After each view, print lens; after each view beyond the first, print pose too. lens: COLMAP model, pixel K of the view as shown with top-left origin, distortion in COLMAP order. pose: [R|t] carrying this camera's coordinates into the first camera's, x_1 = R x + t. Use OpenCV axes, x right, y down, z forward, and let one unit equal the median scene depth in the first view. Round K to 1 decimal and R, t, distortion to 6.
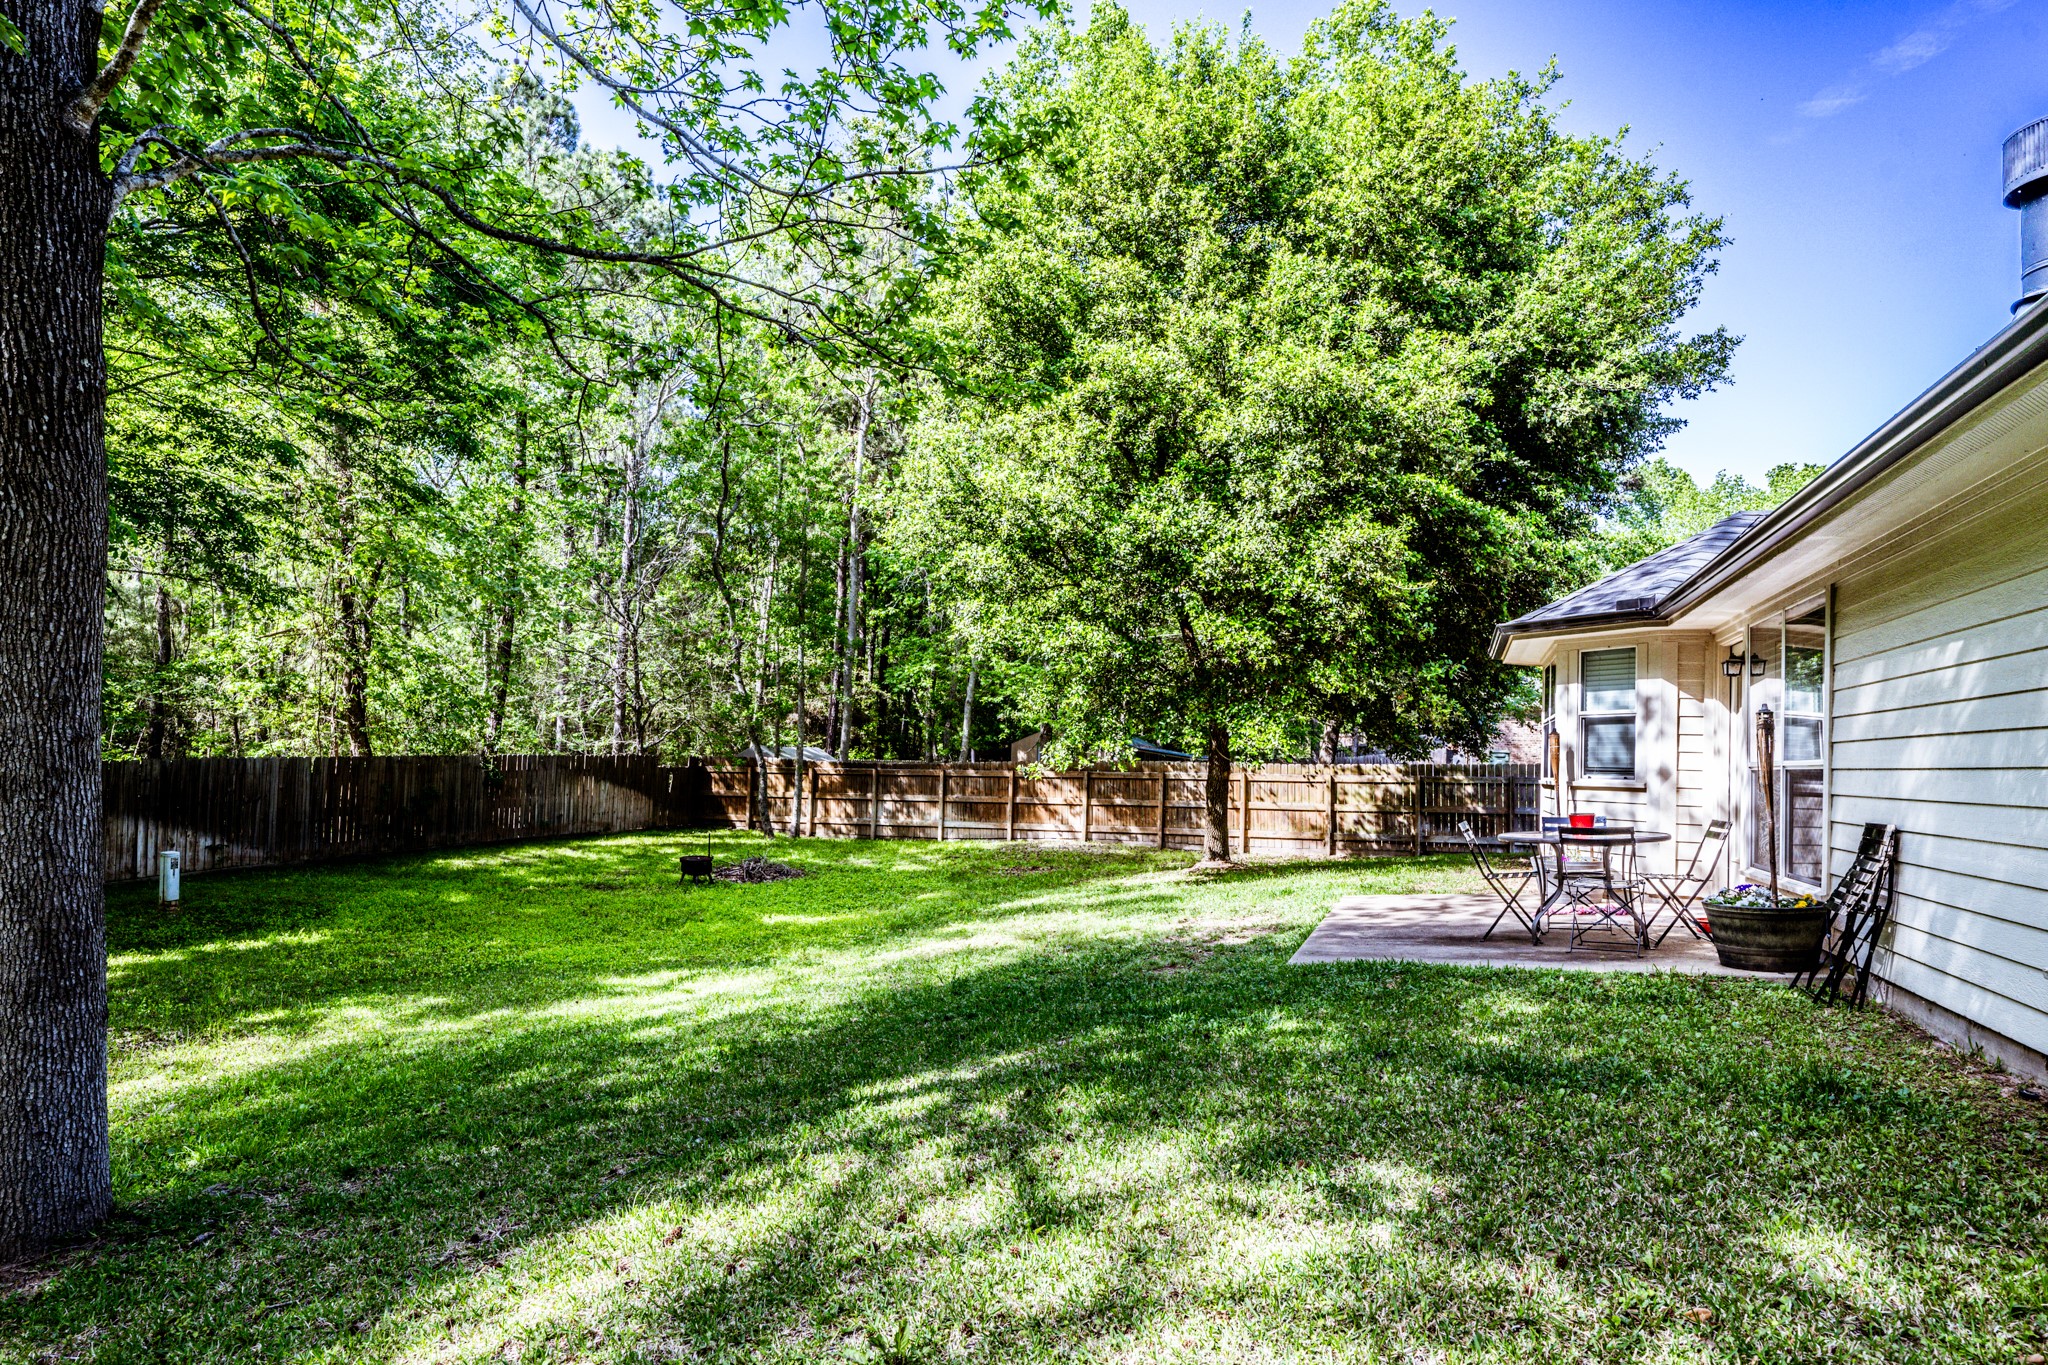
lens RADIAL K [[1126.8, 0, 1019.5], [0, 1126.8, 760.9], [0, 0, 1]] dist [0.001349, 0.000114]
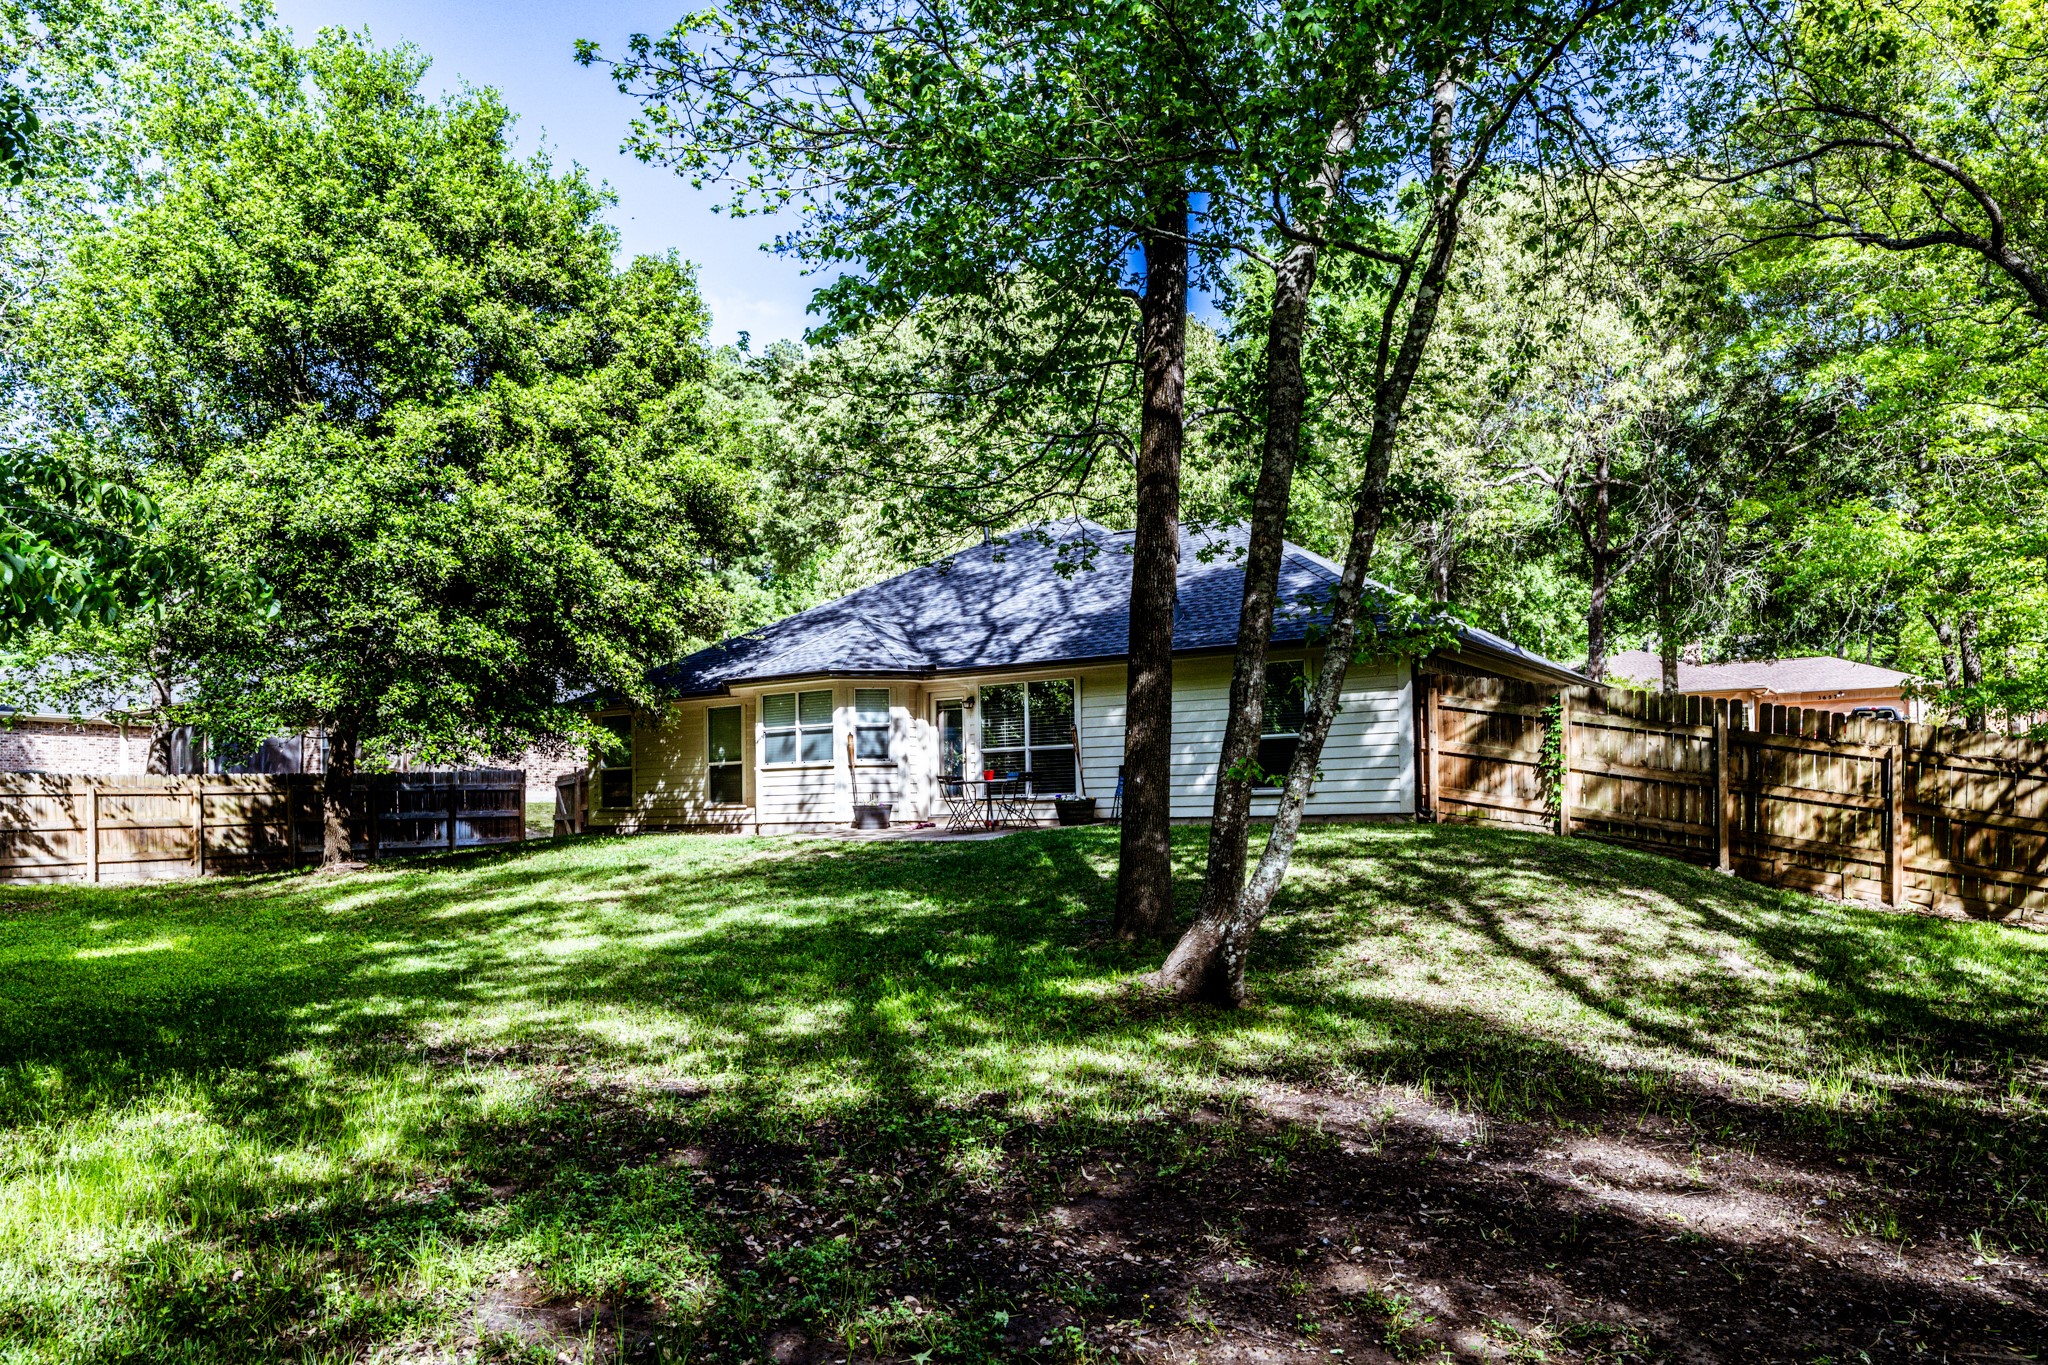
lens RADIAL K [[1377.0, 0, 1025.6], [0, 1377.0, 780.0], [0, 0, 1]] dist [0.002197, -0.000197]
pose [[0.225427, -0.001924, 0.974258, -0.671424], [0.019110, 0.999814, -0.002447, 0.024205], [-0.974073, 0.019170, 0.225422, 0.111299]]
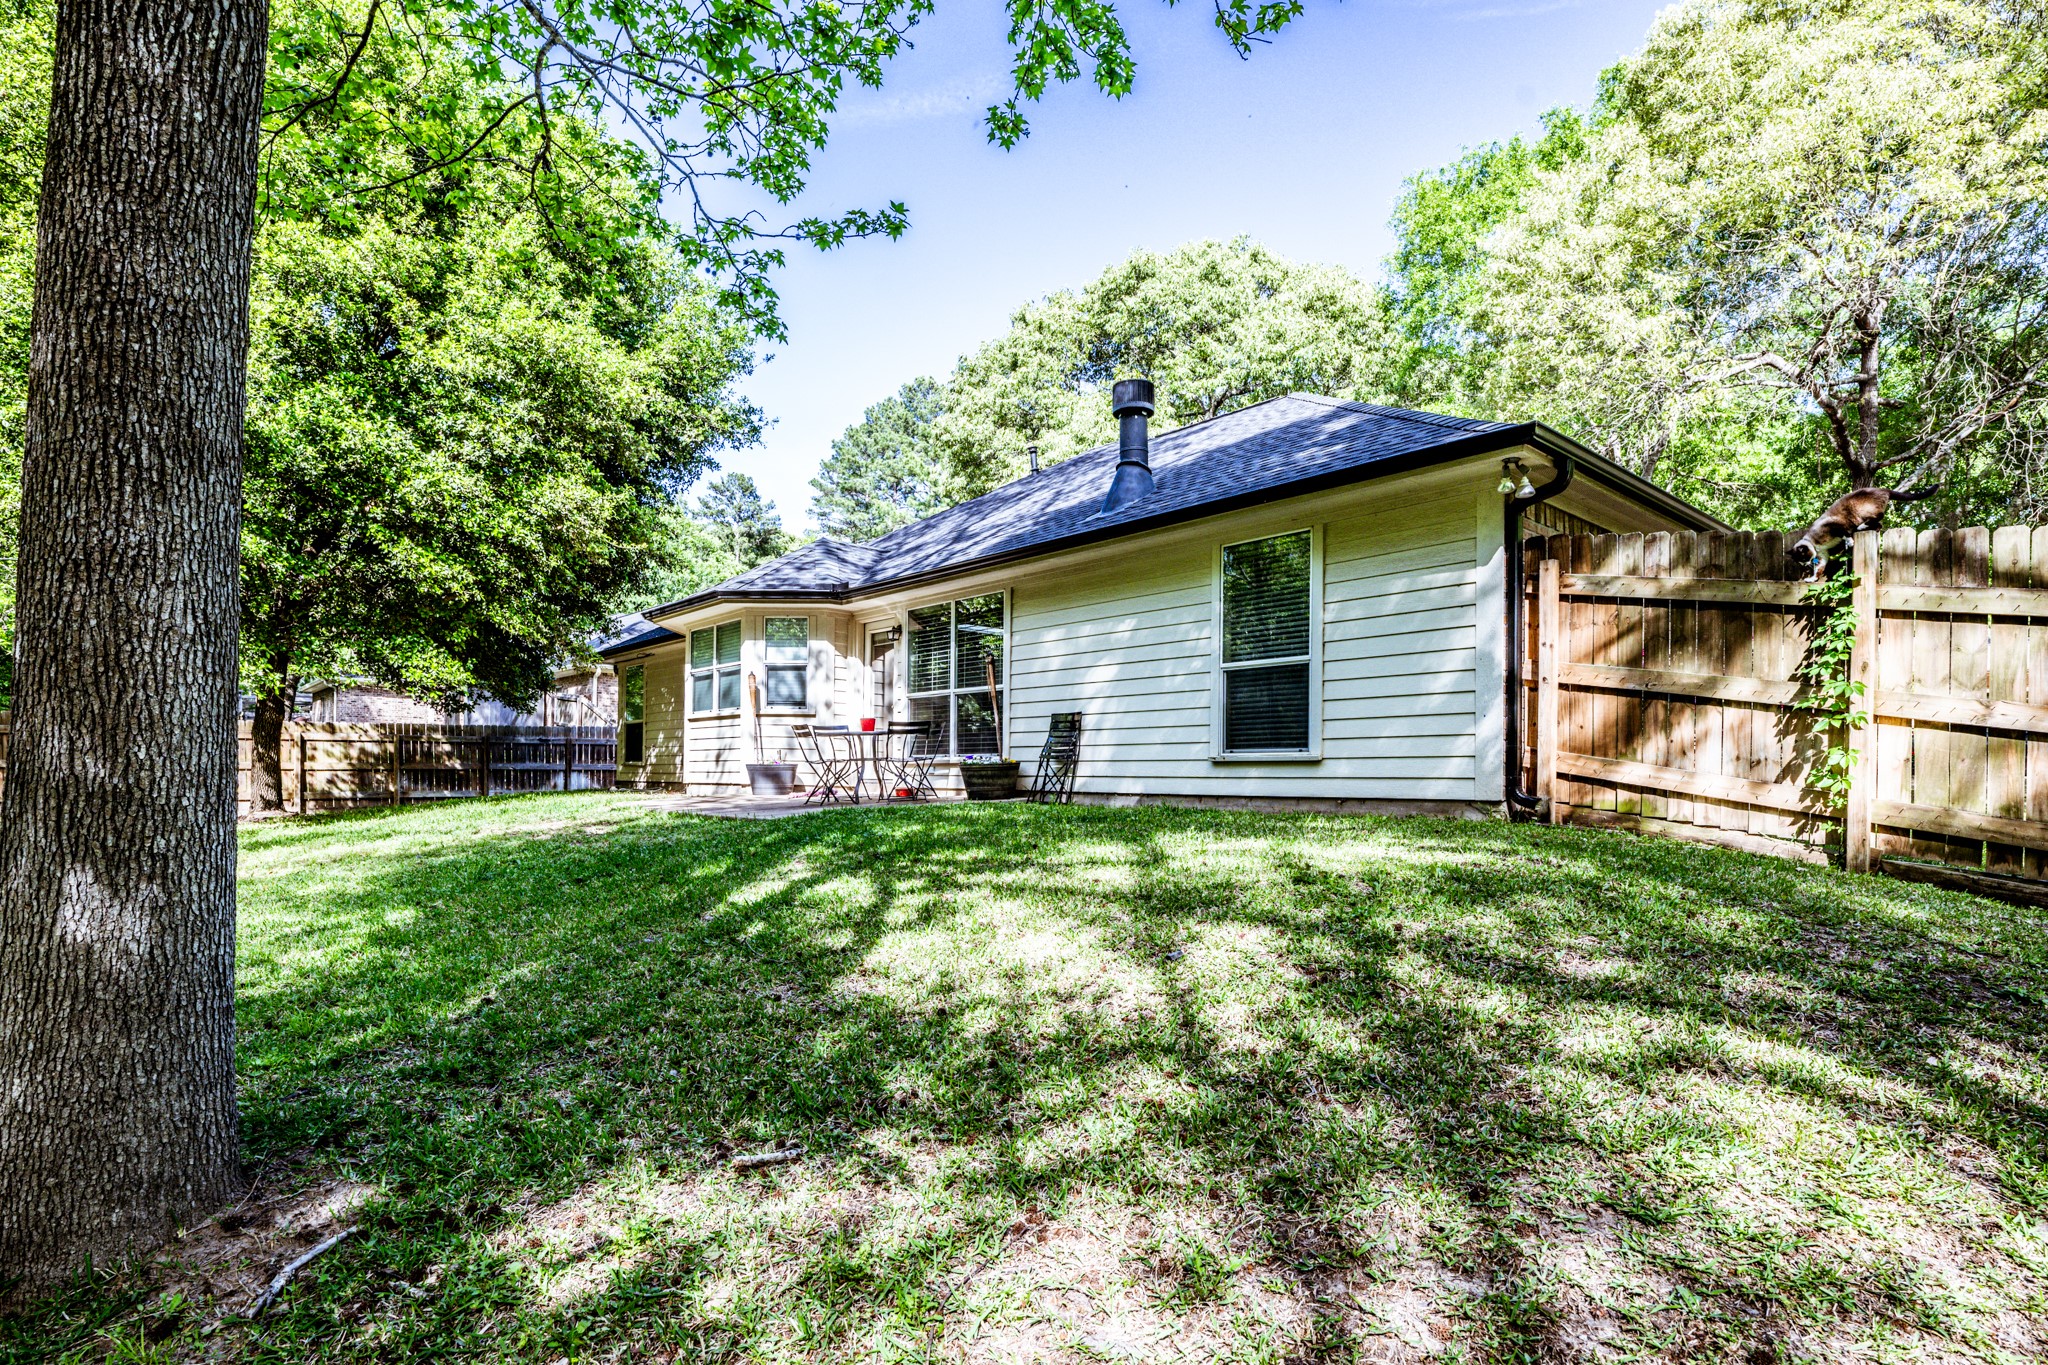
lens RADIAL K [[1017.3, 0, 997.2], [0, 1017.3, 777.2], [0, 0, 1]] dist [-0.000658, -0.000818]
pose [[0.482457, -0.015498, 0.875782, -0.204734], [-0.003390, 0.999803, 0.019560, 0.032693], [-0.875913, -0.012406, 0.482310, 0.059911]]
